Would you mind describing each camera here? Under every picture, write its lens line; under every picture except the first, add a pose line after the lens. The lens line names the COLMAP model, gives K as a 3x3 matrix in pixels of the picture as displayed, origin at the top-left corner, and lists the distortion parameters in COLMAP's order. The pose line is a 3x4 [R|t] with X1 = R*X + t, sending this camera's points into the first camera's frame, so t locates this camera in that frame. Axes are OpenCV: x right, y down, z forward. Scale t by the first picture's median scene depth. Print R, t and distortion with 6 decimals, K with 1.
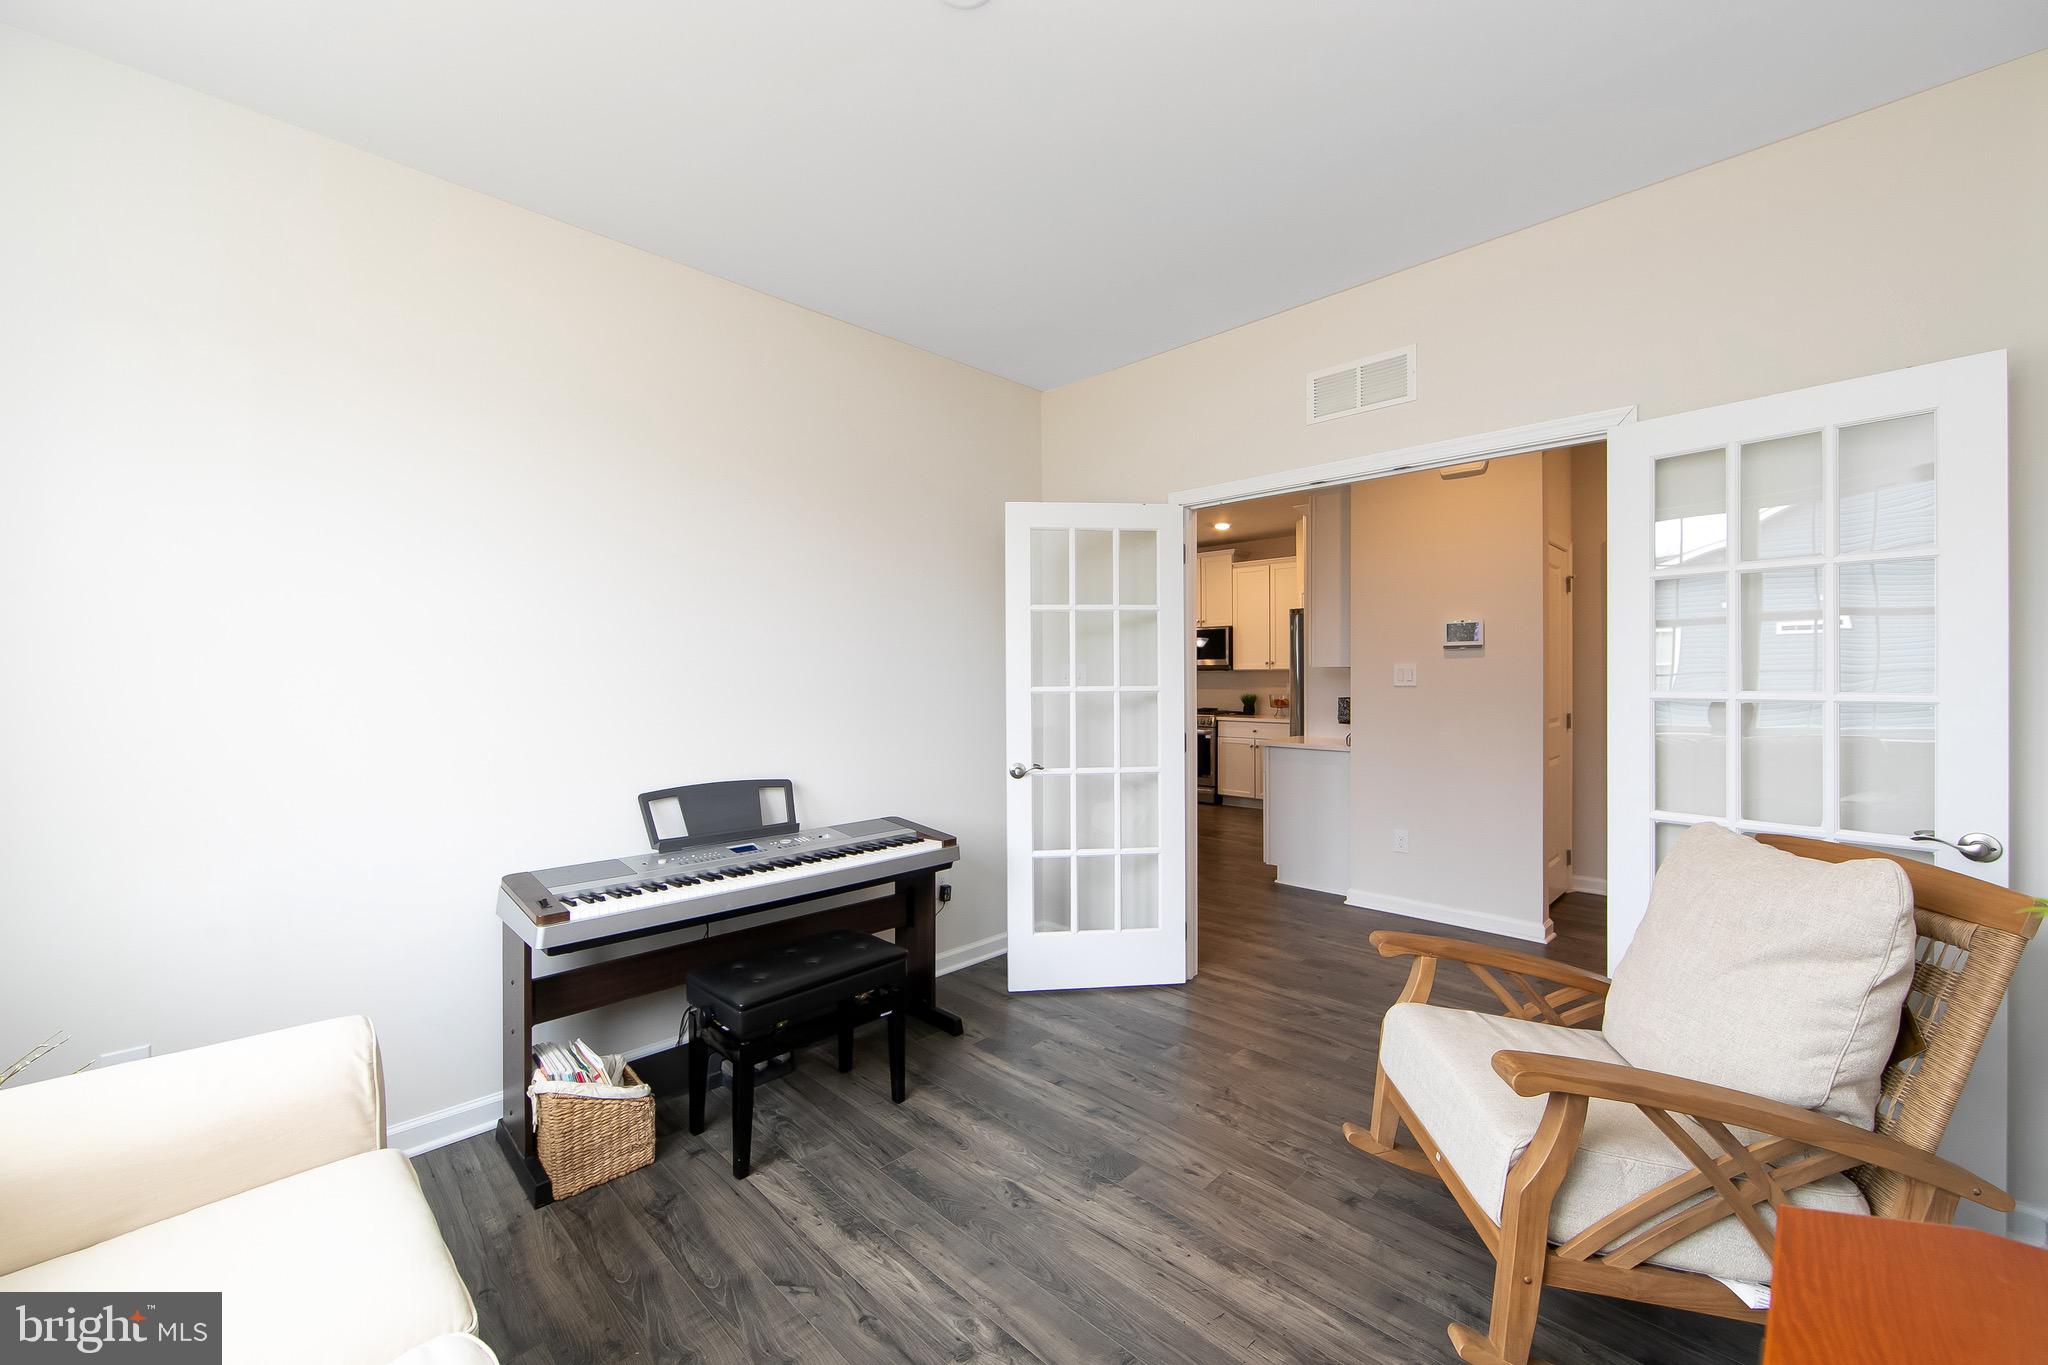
lens RADIAL K [[821.1, 0, 1024.0], [0, 821.1, 682.5], [0, 0, 1]] dist [-0.001846, -0.000193]
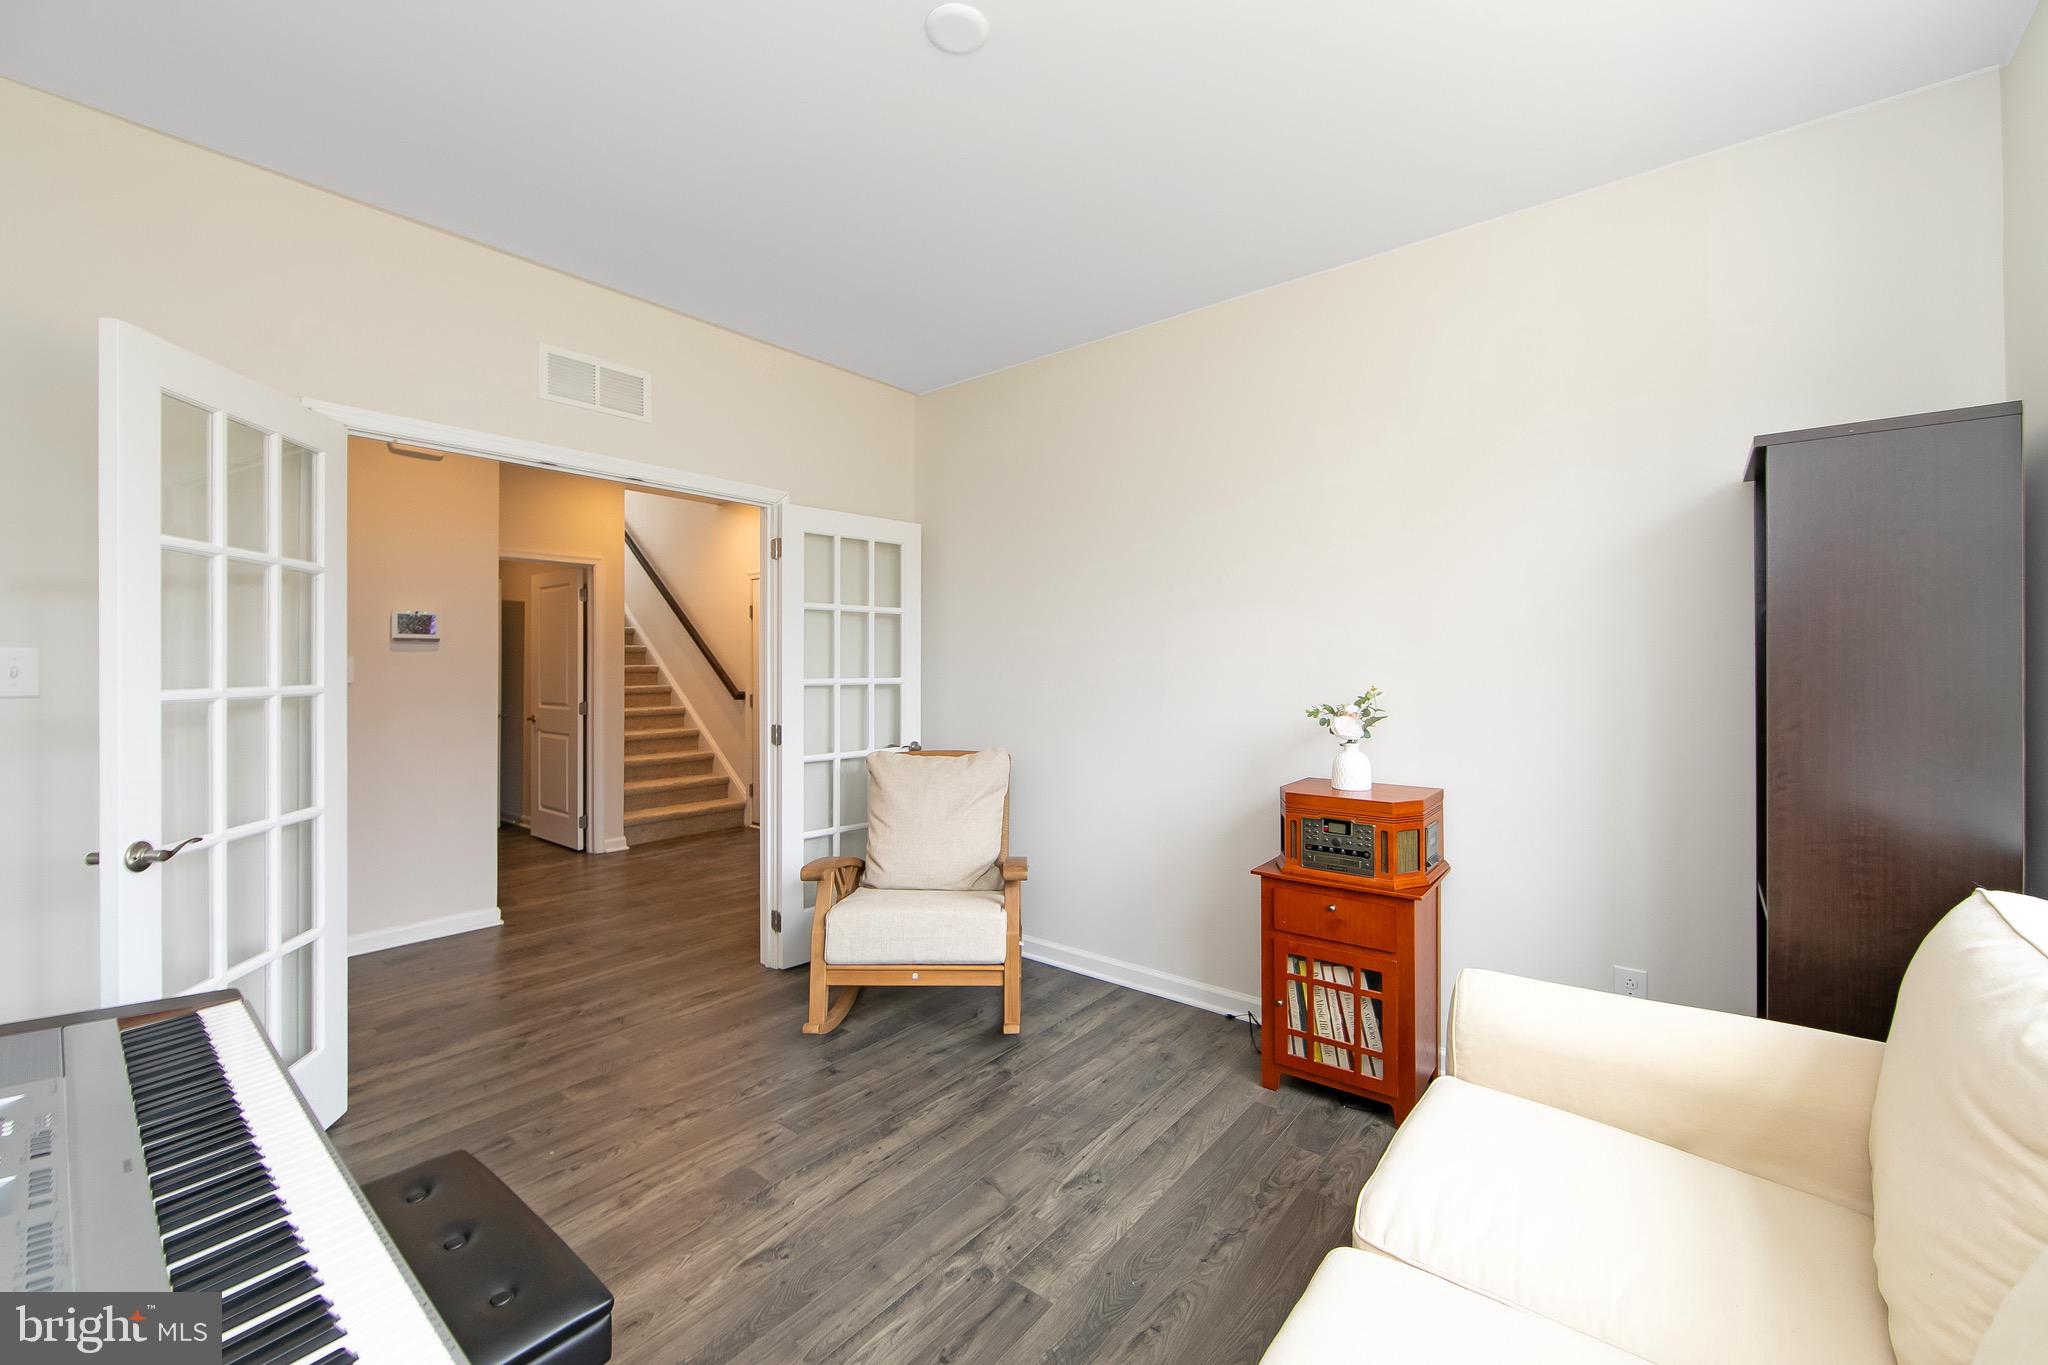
lens RADIAL K [[835.9, 0, 1024.0], [0, 835.9, 664.5], [0, 0, 1]] dist [-0.001690, -0.000115]
pose [[-0.116709, 0.007949, 0.993134, -0.886066], [0.012887, 0.999896, -0.006489, -0.001091], [-0.993083, 0.012042, -0.116799, 0.780533]]
